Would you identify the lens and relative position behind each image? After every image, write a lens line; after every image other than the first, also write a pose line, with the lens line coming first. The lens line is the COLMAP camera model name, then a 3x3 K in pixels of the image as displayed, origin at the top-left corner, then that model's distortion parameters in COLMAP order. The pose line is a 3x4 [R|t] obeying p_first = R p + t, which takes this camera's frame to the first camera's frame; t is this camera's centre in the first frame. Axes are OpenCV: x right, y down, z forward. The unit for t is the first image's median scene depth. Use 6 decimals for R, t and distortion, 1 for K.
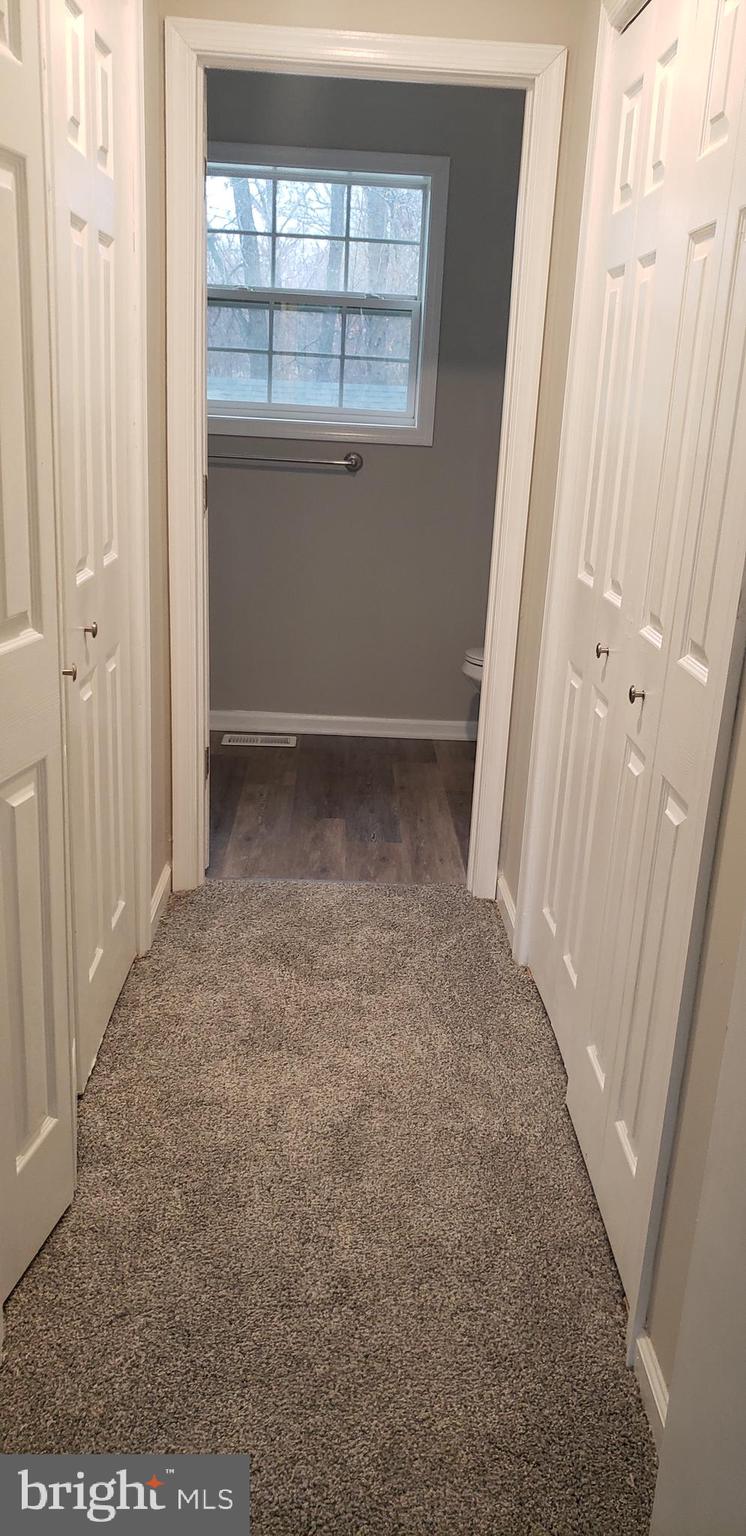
lens RADIAL K [[1195.9, 0, 373.0], [0, 1195.9, 768.0], [0, 0, 1]] dist [0.170686, -0.505328]
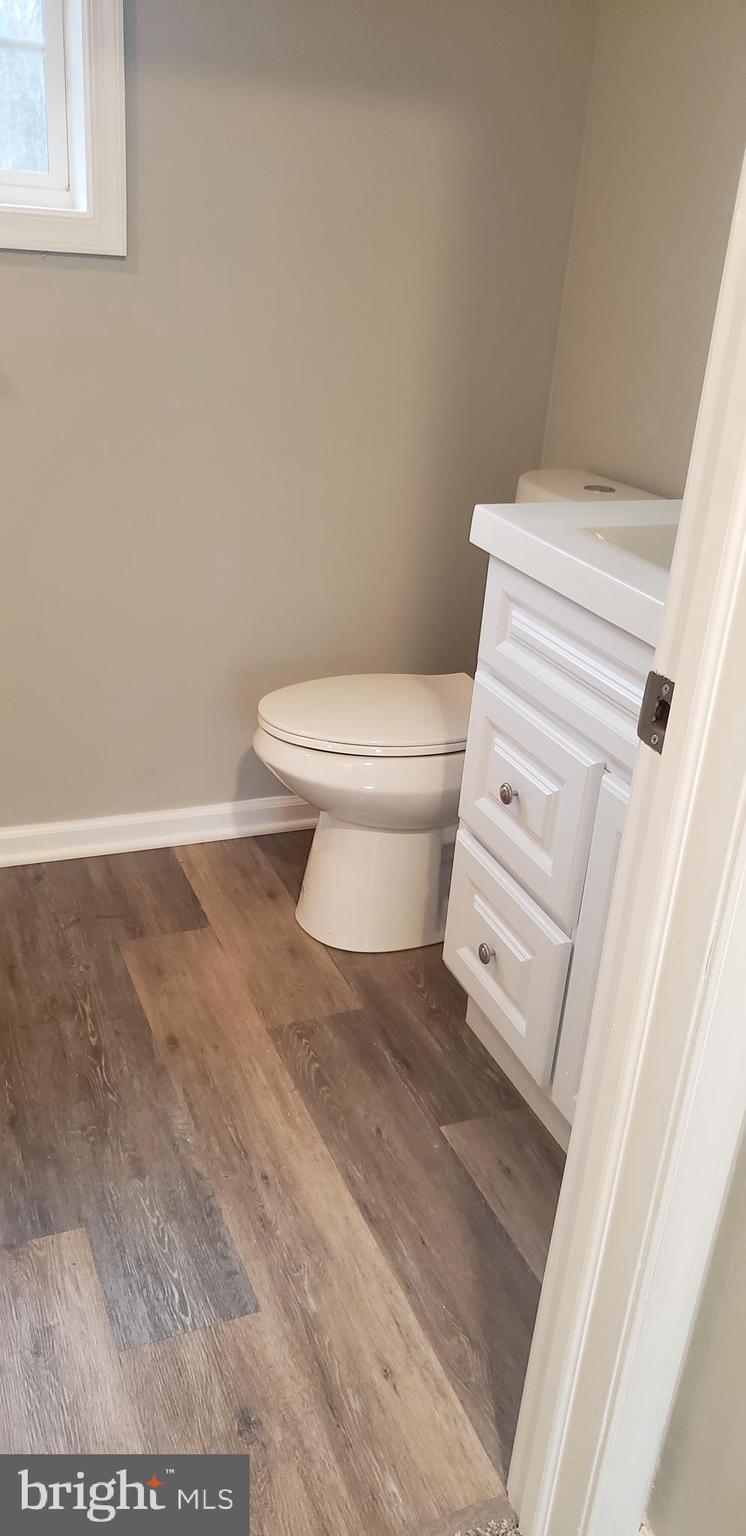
lens RADIAL K [[1198.0, 0, 373.0], [0, 1198.0, 768.0], [0, 0, 1]] dist [0.099009, -0.227967]
pose [[0.929600, -0.152120, 0.335715, -0.045741], [0.094459, 0.978762, 0.181941, -0.172247], [-0.356261, -0.137421, 0.924226, 0.596842]]
